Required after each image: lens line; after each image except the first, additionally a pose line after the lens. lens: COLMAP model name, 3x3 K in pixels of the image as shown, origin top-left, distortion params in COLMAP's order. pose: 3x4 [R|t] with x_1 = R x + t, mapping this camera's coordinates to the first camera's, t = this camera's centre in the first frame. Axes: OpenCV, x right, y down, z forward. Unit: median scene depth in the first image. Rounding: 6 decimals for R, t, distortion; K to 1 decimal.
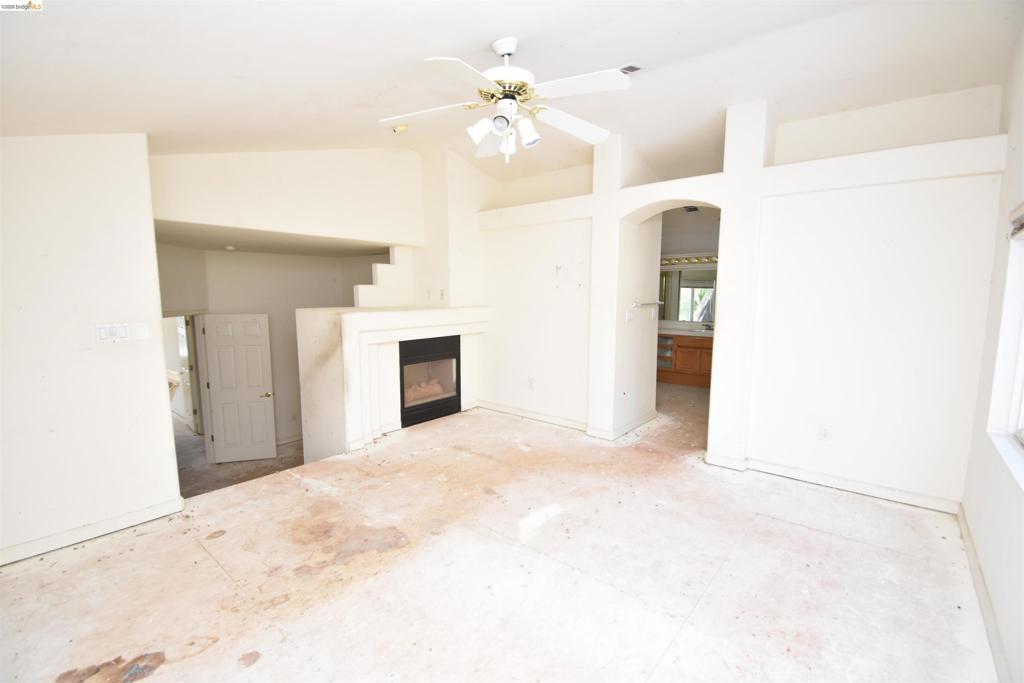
lens RADIAL K [[455.6, 0, 513.0], [0, 455.6, 347.1], [0, 0, 1]] dist [0.012668, -0.025272]
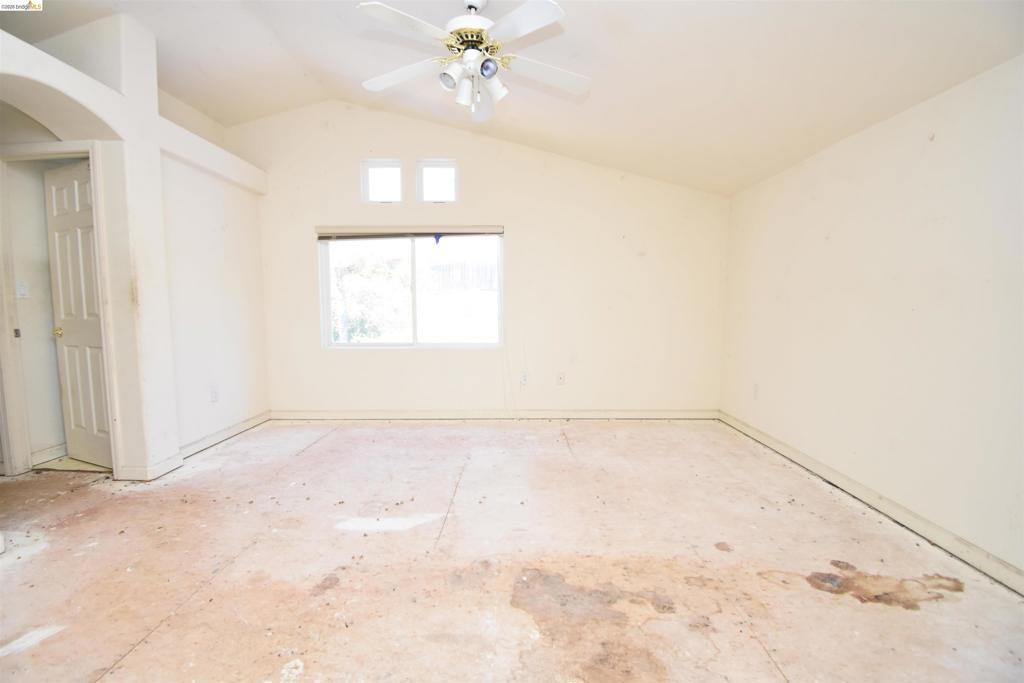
lens RADIAL K [[455.6, 0, 513.0], [0, 455.6, 347.1], [0, 0, 1]] dist [0.012668, -0.025272]
pose [[-0.640243, -0.068271, 0.765133, -0.792280], [0.094310, 0.981522, 0.166495, -0.047722], [-0.762361, 0.178757, -0.621974, 1.480304]]
